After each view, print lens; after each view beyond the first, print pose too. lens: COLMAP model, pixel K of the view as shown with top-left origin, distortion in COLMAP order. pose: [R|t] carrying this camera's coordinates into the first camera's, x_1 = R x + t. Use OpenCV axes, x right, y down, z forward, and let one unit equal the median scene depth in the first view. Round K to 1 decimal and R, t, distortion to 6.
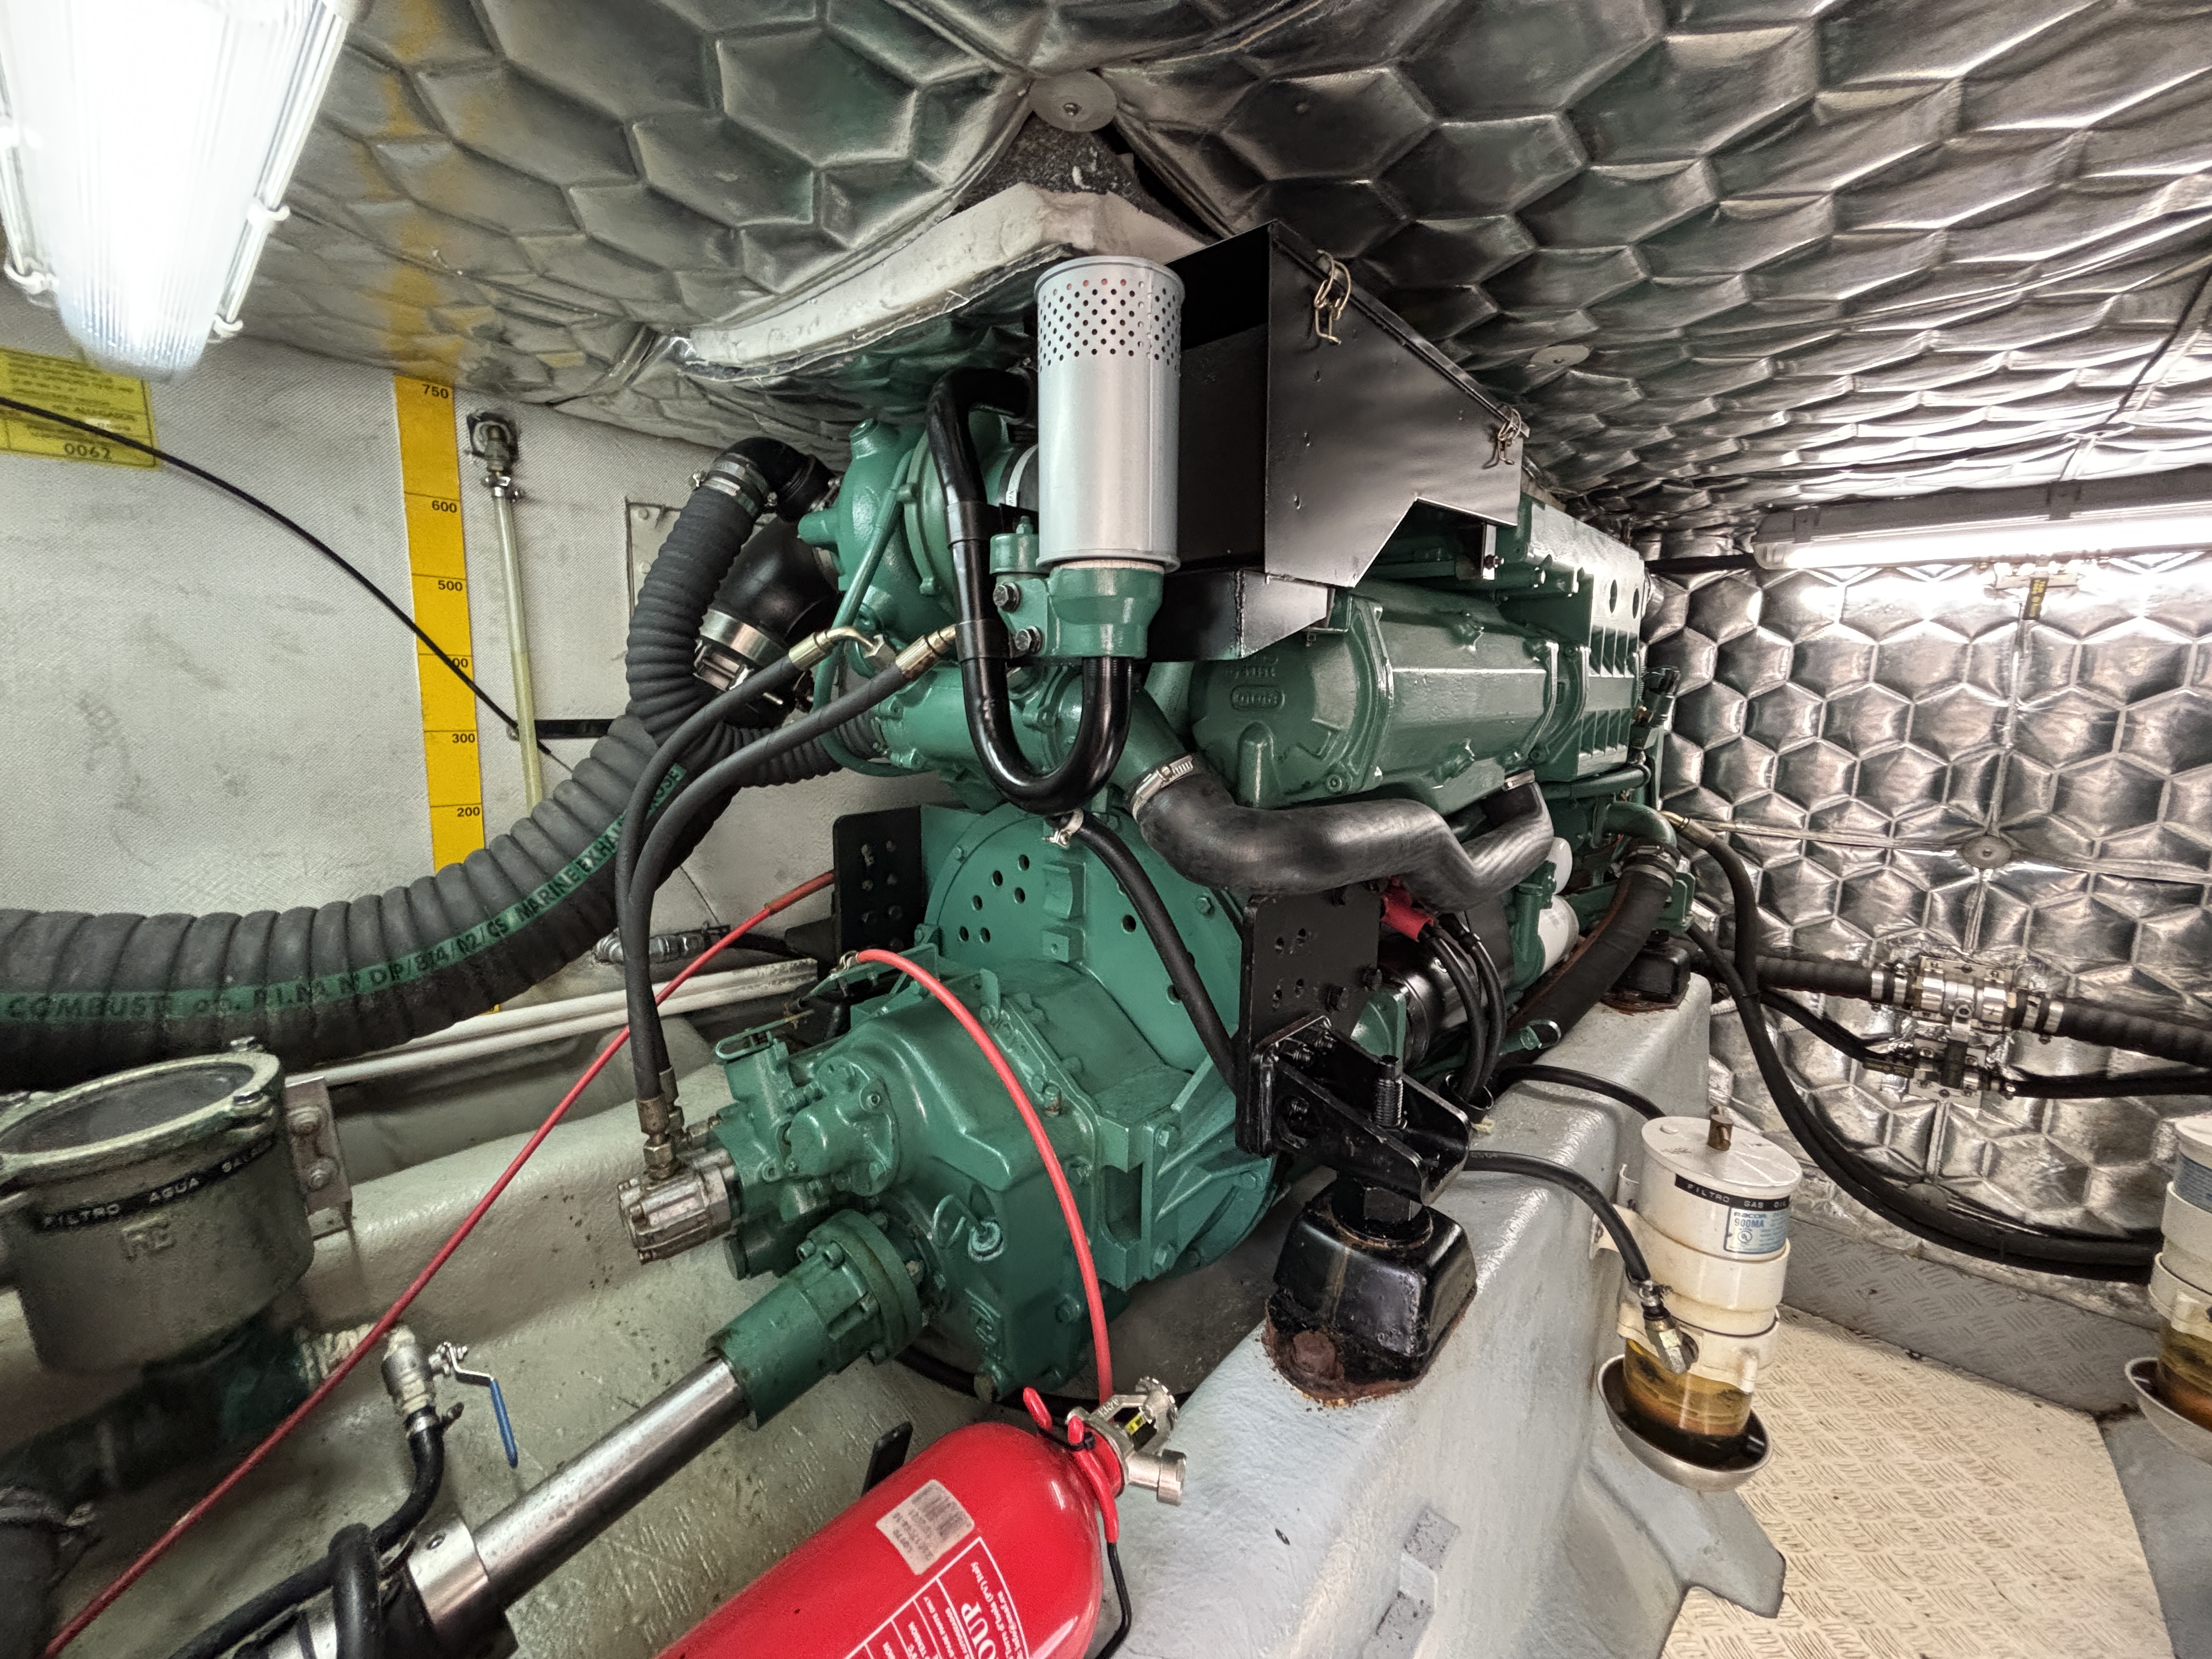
lens RADIAL K [[888.8, 0, 1107.0], [0, 888.8, 821.8], [0, 0, 1]] dist [0.000685, -0.000336]
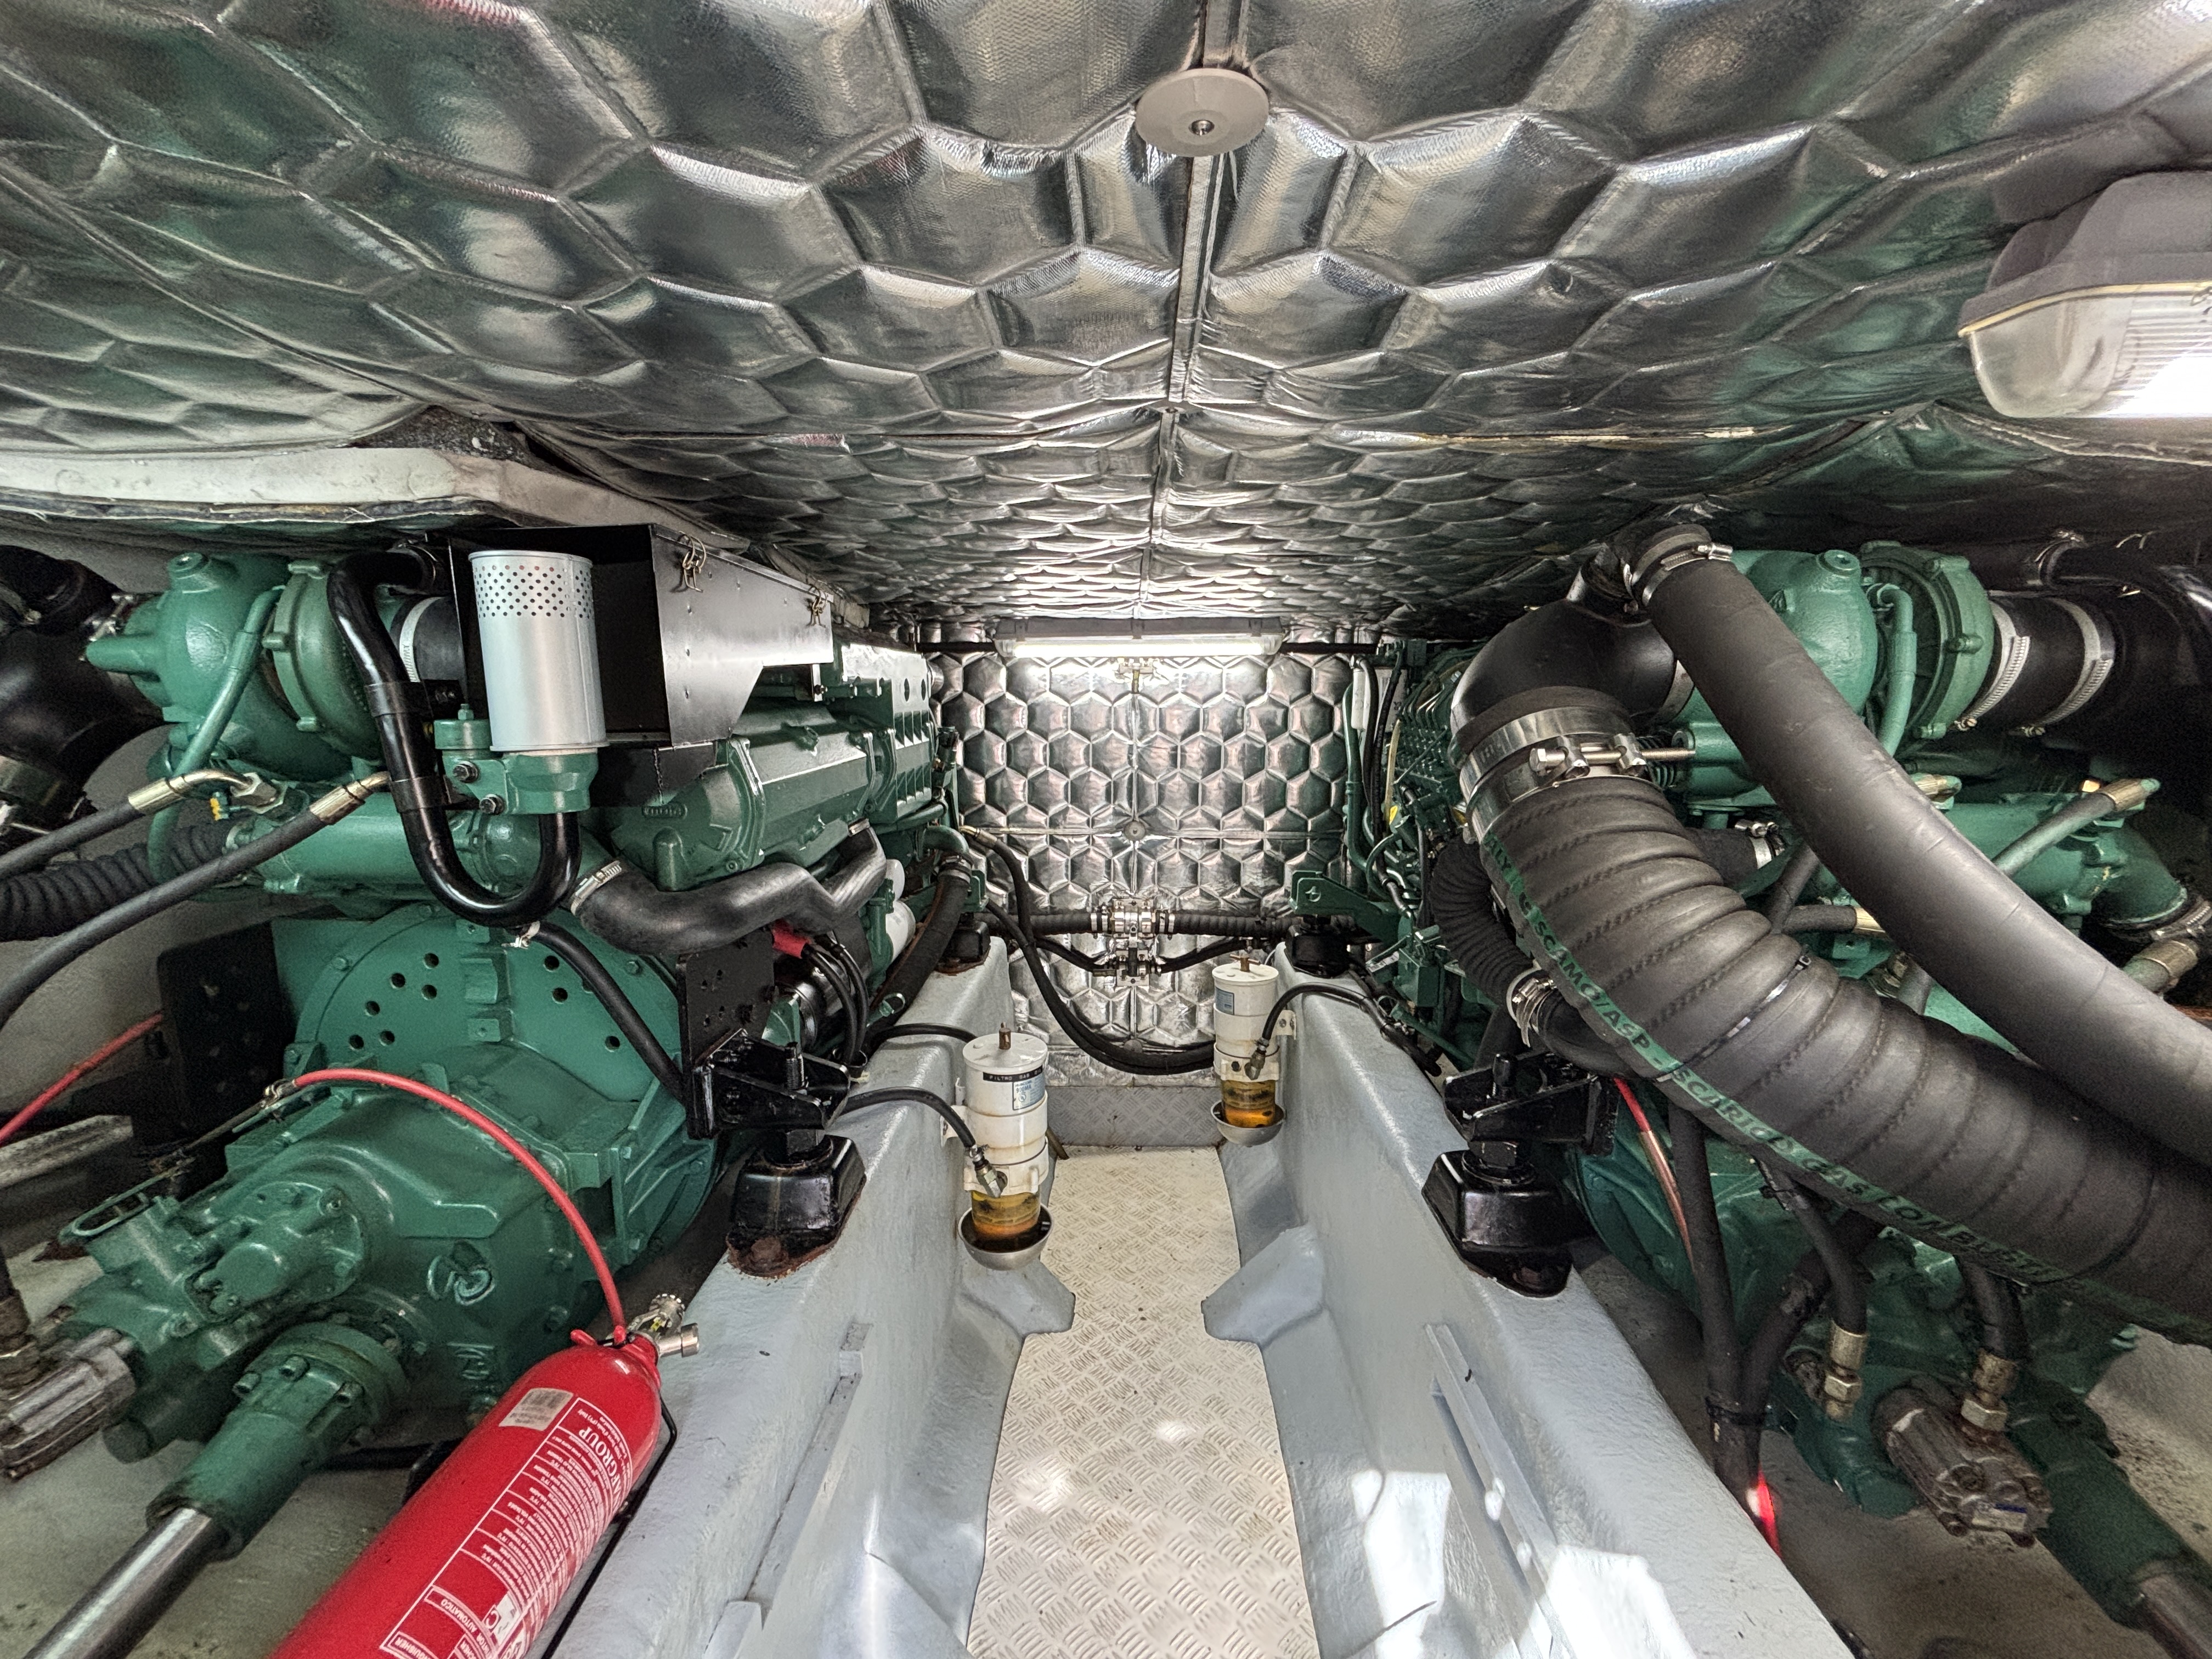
lens RADIAL K [[888.8, 0, 1096.4], [0, 888.8, 823.4], [0, 0, 1]] dist [0.000685, -0.000336]
pose [[0.776311, -0.108691, 0.620909, -0.125083], [0.108524, 0.993359, 0.038204, -0.075636], [-0.620938, 0.037725, 0.782951, -0.362224]]
